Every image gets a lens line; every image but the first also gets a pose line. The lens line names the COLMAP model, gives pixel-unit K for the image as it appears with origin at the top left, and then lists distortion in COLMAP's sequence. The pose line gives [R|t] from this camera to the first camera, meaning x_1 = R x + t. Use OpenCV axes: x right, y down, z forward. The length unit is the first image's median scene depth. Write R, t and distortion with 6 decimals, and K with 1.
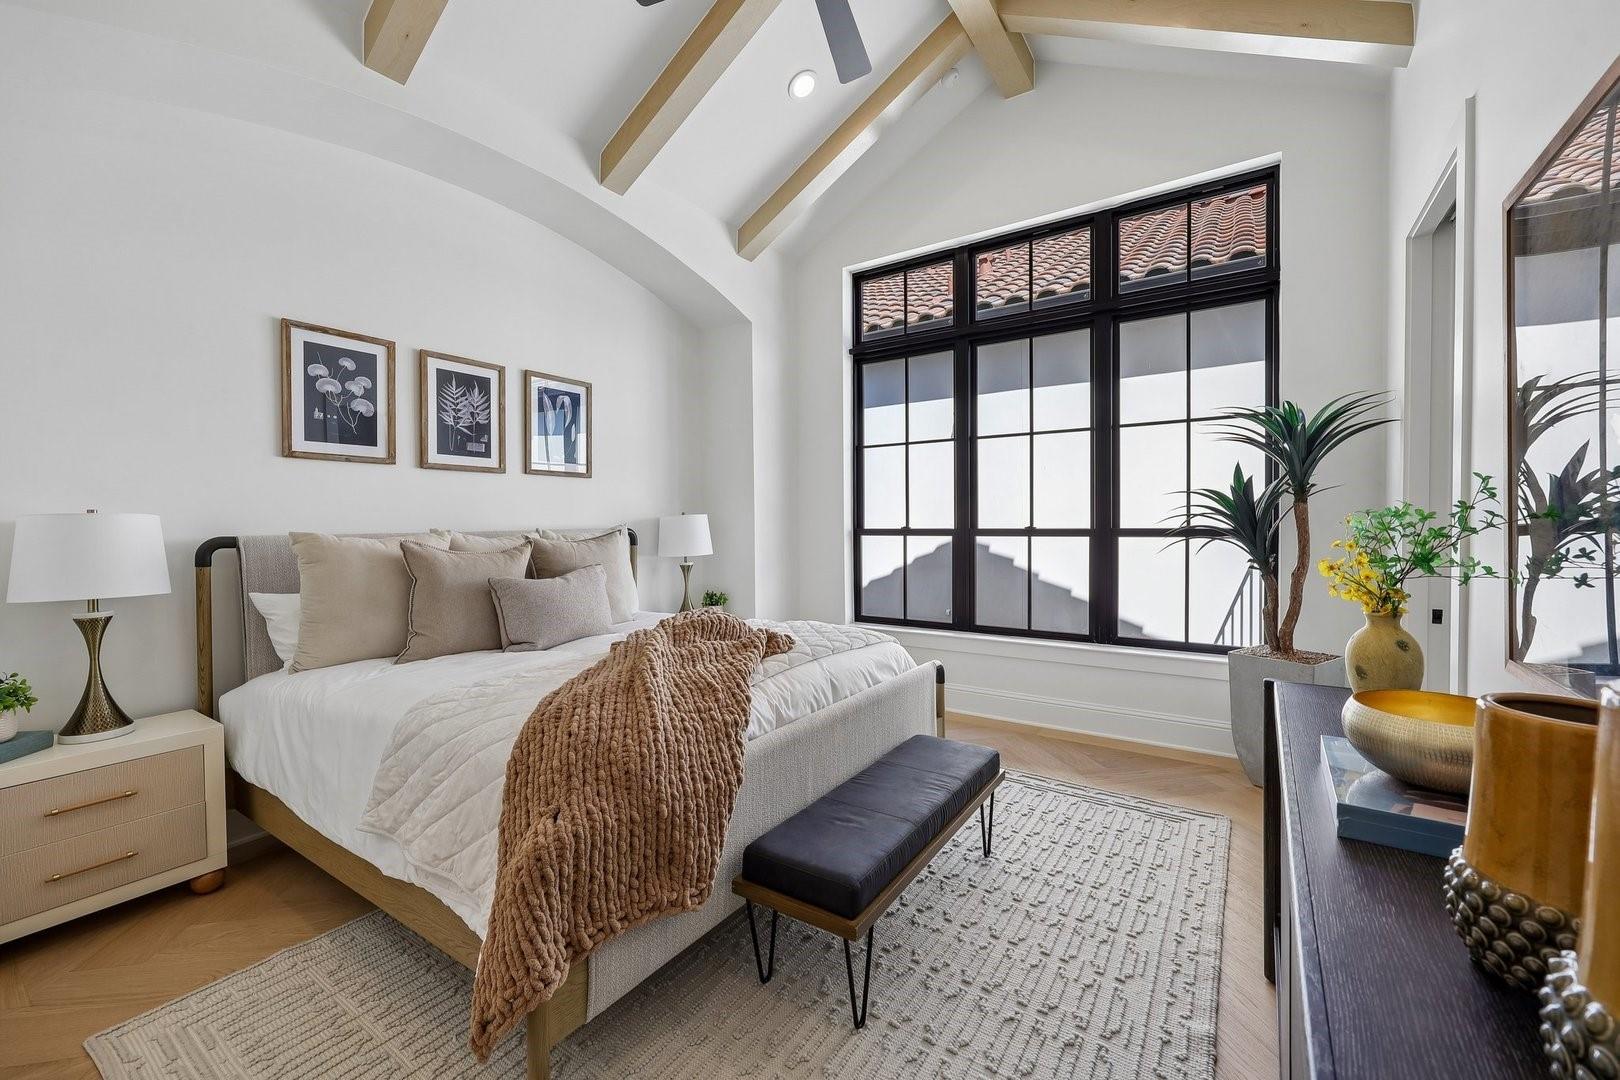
lens RADIAL K [[653.3, 0, 819.7], [0, 653.3, 526.0], [0, 0, 1]] dist [0.002917, -0.000325]
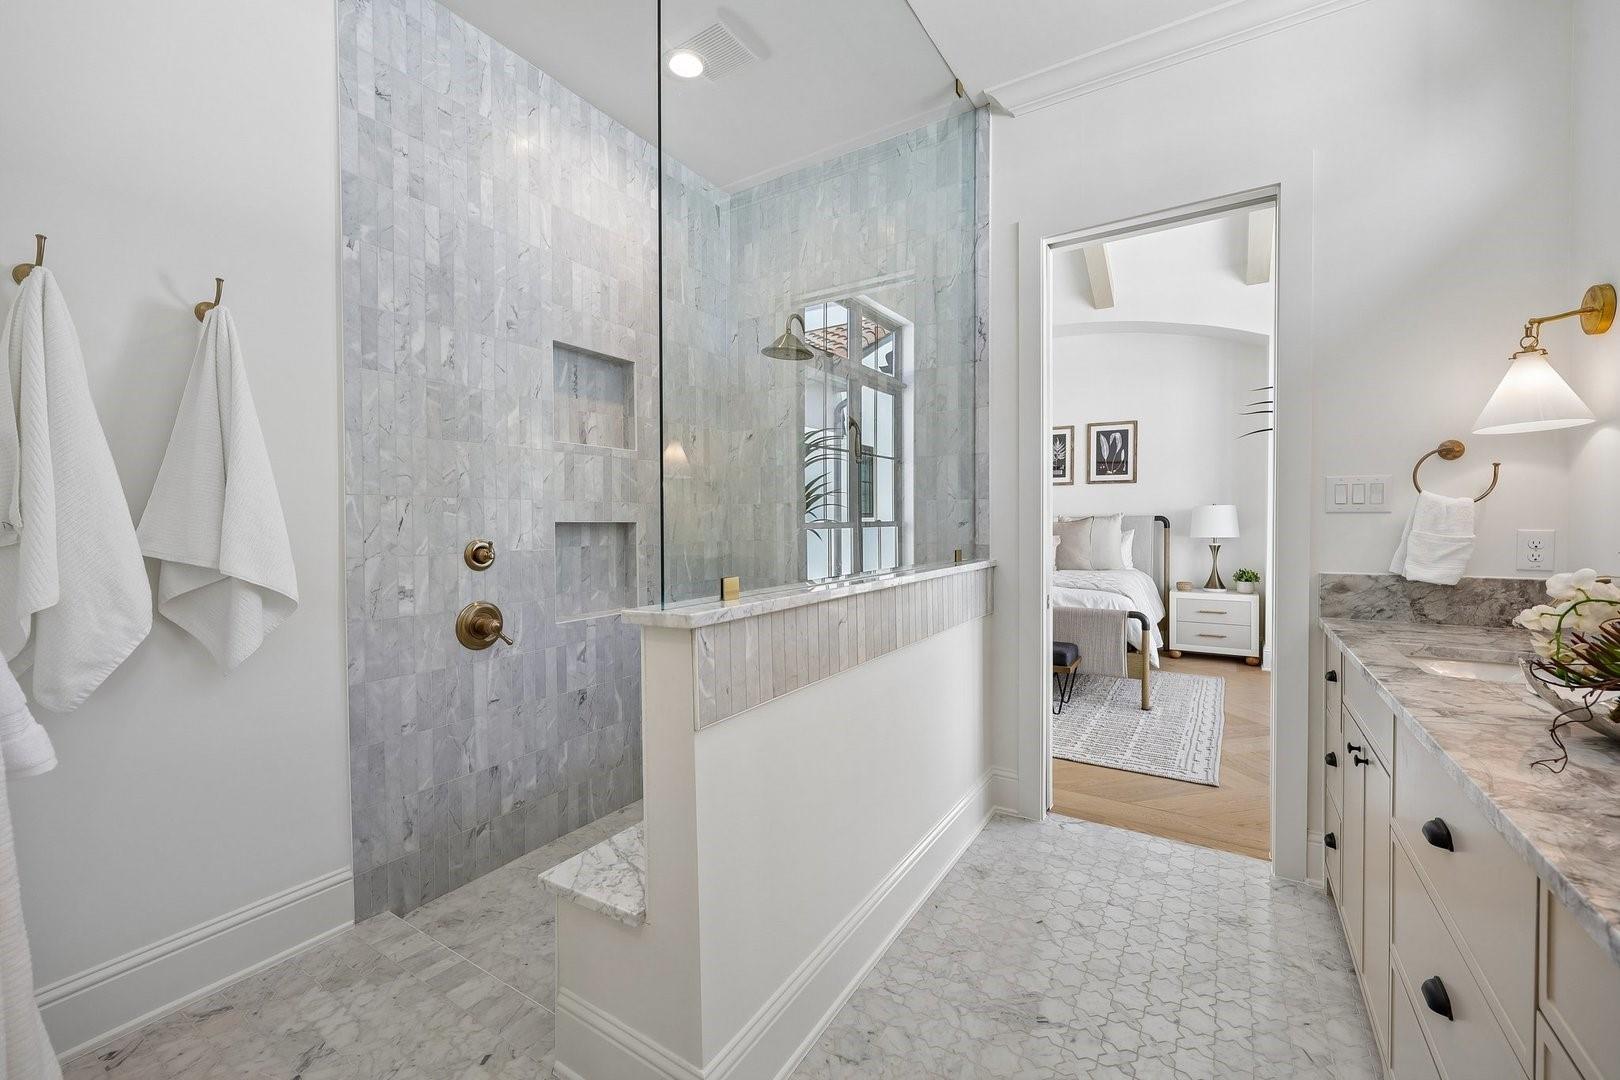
lens RADIAL K [[653.3, 0, 813.1], [0, 653.3, 531.8], [0, 0, 1]] dist [0.002917, -0.000325]
pose [[0.024923, 0.032142, -0.999173, 1.282344], [-0.004242, 0.999477, 0.032046, -0.005272], [0.999680, 0.003440, 0.025046, 0.231674]]
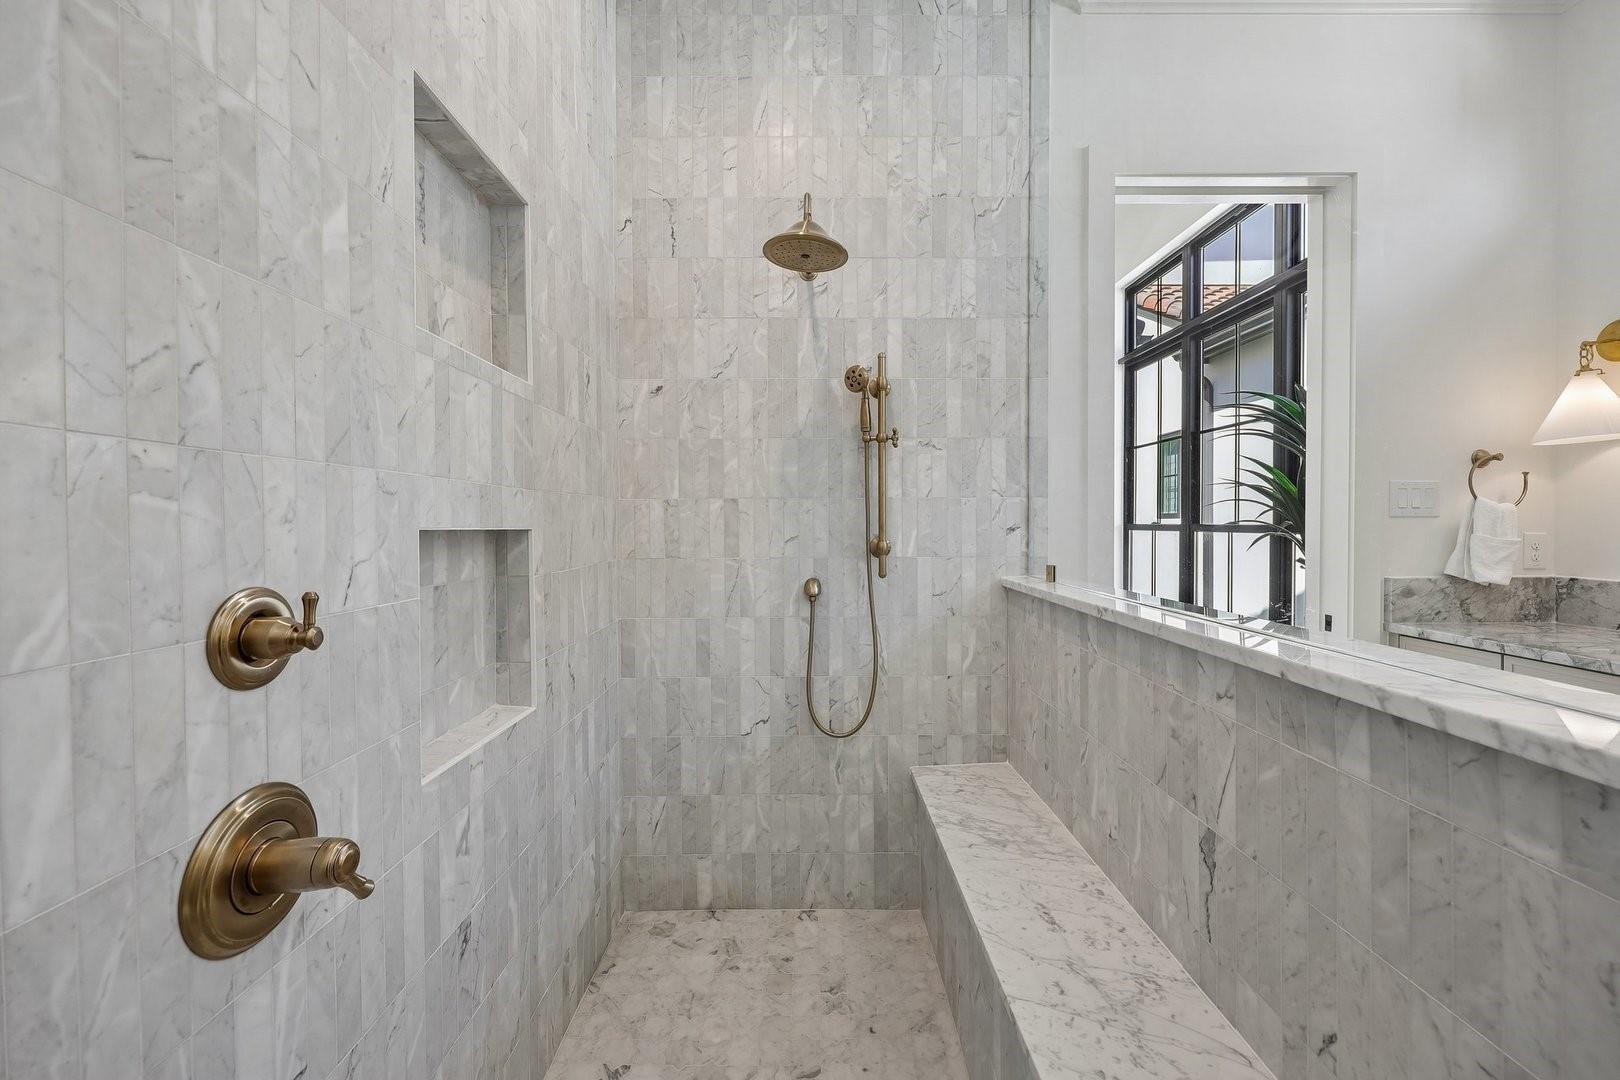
lens RADIAL K [[653.3, 0, 813.2], [0, 653.3, 531.8], [0, 0, 1]] dist [0.002917, -0.000325]
pose [[0.559920, 0.022041, -0.828253, 0.893260], [-0.009985, 0.999753, 0.019855, 0.001587], [0.828486, -0.002847, 0.560002, -0.049336]]
